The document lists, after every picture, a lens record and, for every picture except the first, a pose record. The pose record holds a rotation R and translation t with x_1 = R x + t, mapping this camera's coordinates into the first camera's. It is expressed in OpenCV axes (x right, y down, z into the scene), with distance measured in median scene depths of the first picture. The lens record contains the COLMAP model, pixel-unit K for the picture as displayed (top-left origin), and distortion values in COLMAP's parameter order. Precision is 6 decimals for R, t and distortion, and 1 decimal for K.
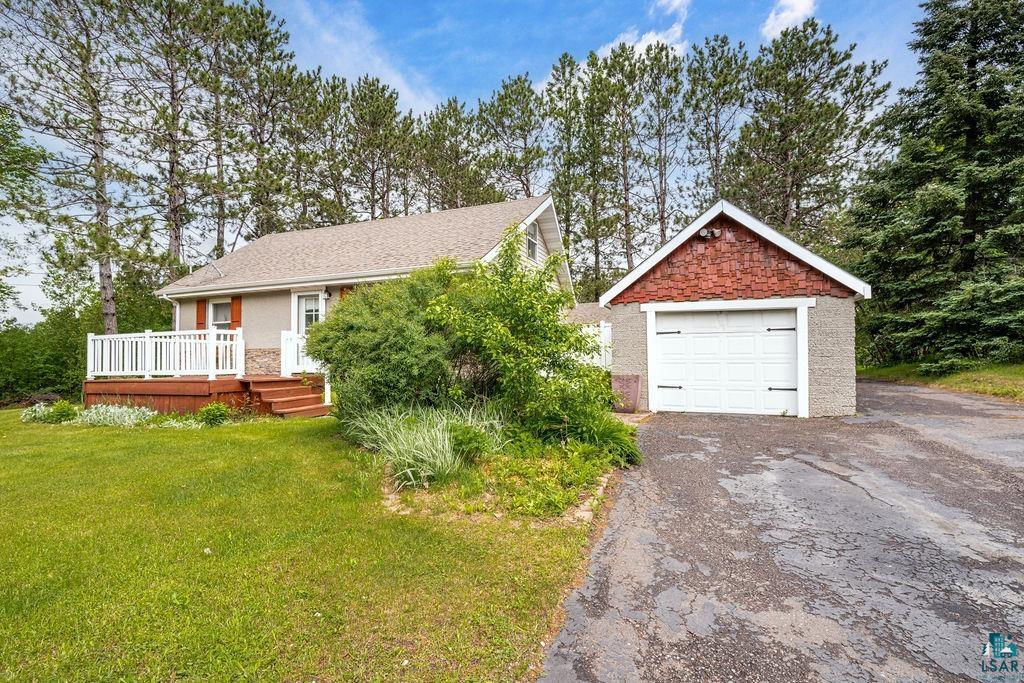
lens RADIAL K [[503.3, 0, 512.0], [0, 503.3, 341.5], [0, 0, 1]] dist [-0.000368, 0.000497]
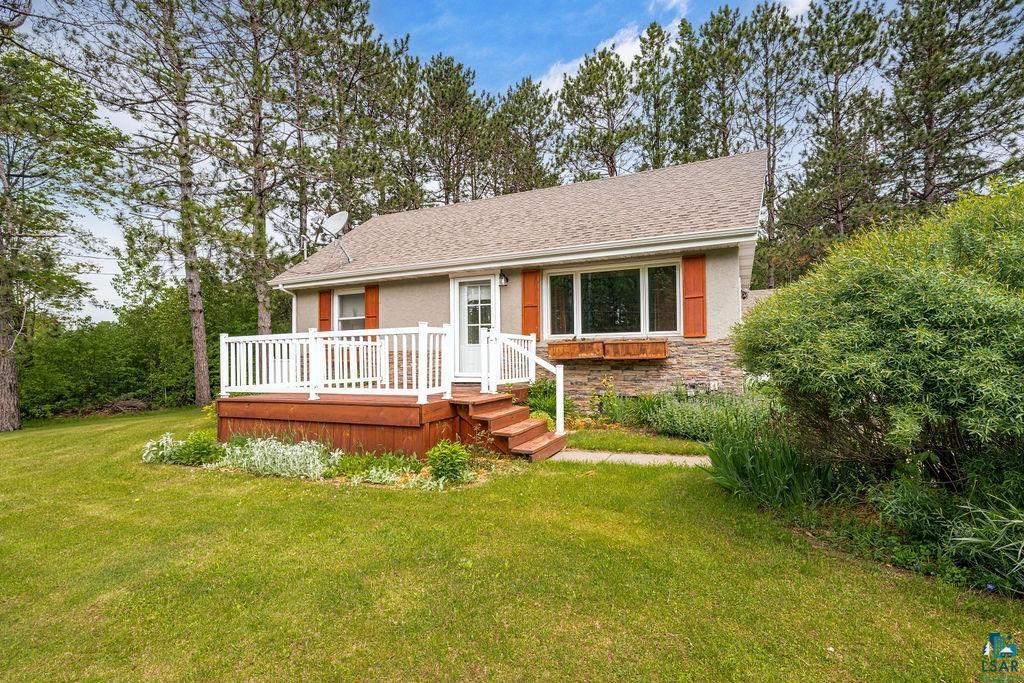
lens RADIAL K [[488.4, 0, 512.0], [0, 488.4, 341.5], [0, 0, 1]] dist [-0.001161, 0.000162]
pose [[0.998815, -0.007143, -0.048141, -0.291330], [0.007643, 0.999919, 0.010195, -0.006858], [0.048064, -0.010551, 0.998789, 0.237939]]
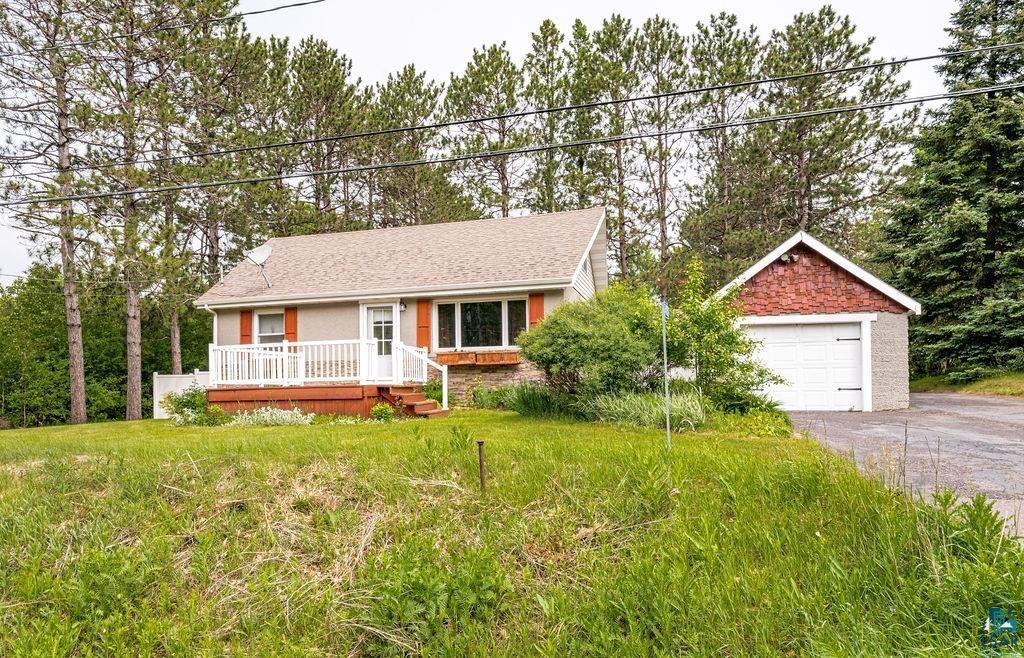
lens RADIAL K [[678.1, 0, 476.4], [0, 678.1, 362.6], [0, 0, 1]] dist [0.002129, 0.000536]
pose [[0.995438, -0.002713, 0.095369, -0.319683], [0.002875, 0.999995, -0.001557, 0.019811], [-0.095364, 0.001824, 0.995441, -0.335563]]
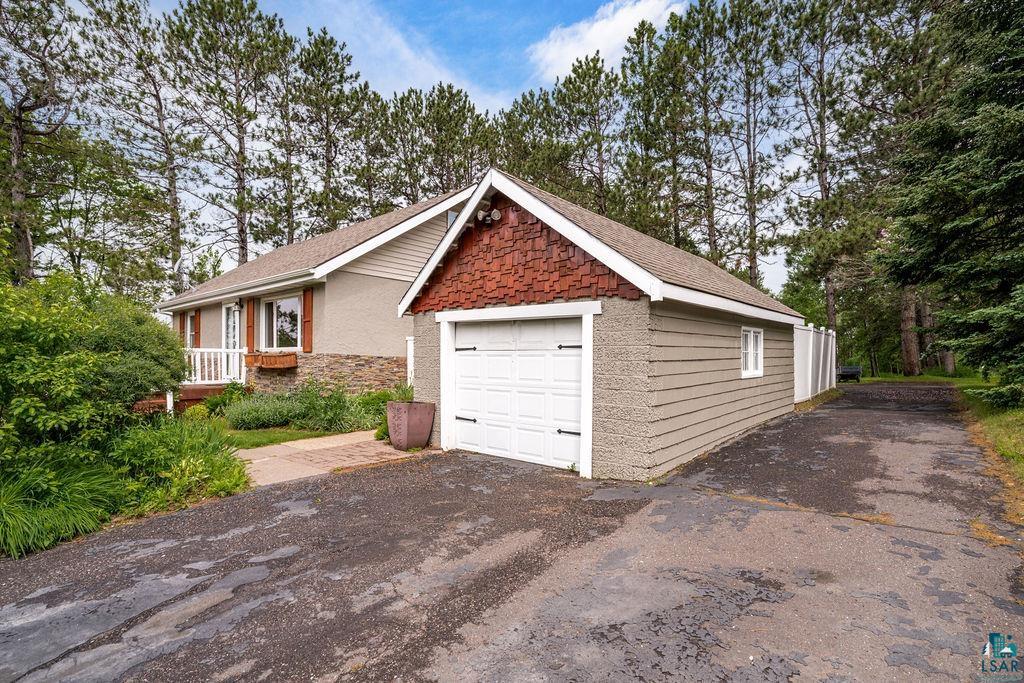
lens RADIAL K [[500.6, 0, 512.0], [0, 500.6, 341.5], [0, 0, 1]] dist [-0.000863, -0.000158]
pose [[0.949611, -0.004753, -0.313395, 0.425312], [0.006814, 0.999962, 0.005479, -0.022450], [0.313357, -0.007339, 0.949607, 0.200566]]
